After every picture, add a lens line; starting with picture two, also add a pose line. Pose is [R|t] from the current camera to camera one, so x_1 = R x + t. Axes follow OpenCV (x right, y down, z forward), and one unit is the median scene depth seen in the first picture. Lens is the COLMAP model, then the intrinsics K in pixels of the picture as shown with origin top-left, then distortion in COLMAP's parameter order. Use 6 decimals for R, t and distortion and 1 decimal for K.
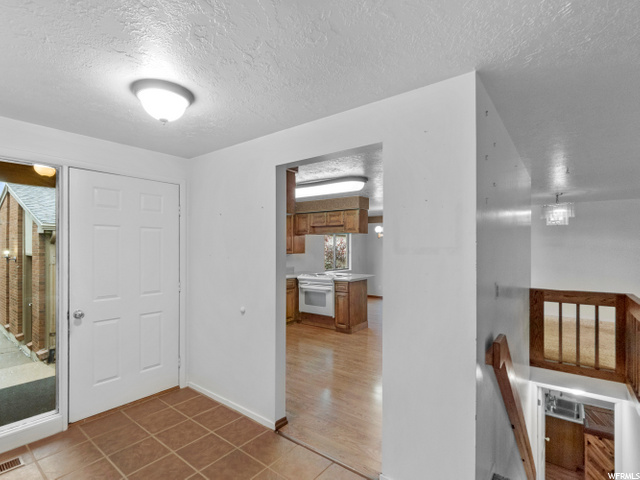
lens RADIAL K [[314.8, 0, 317.6], [0, 314.8, 242.8], [0, 0, 1]] dist [-0.002239, -0.000405]
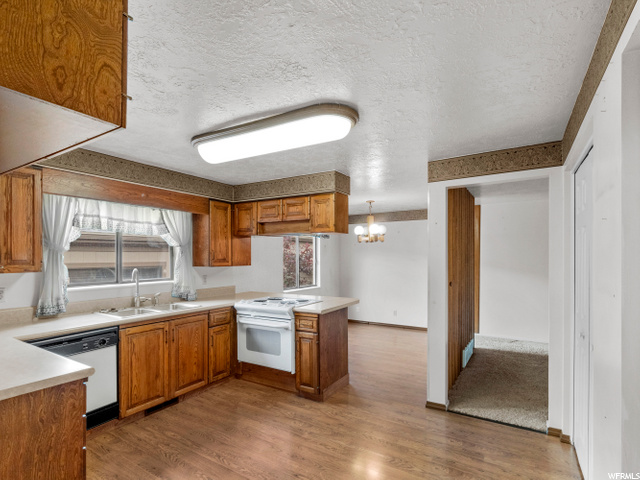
lens RADIAL K [[314.8, 0, 317.6], [0, 314.8, 242.8], [0, 0, 1]] dist [-0.002239, -0.000405]
pose [[0.994521, -0.000042, 0.104536, 0.033110], [0.003130, 0.999564, -0.029373, 0.006968], [-0.104489, 0.029540, 0.994087, 0.380901]]
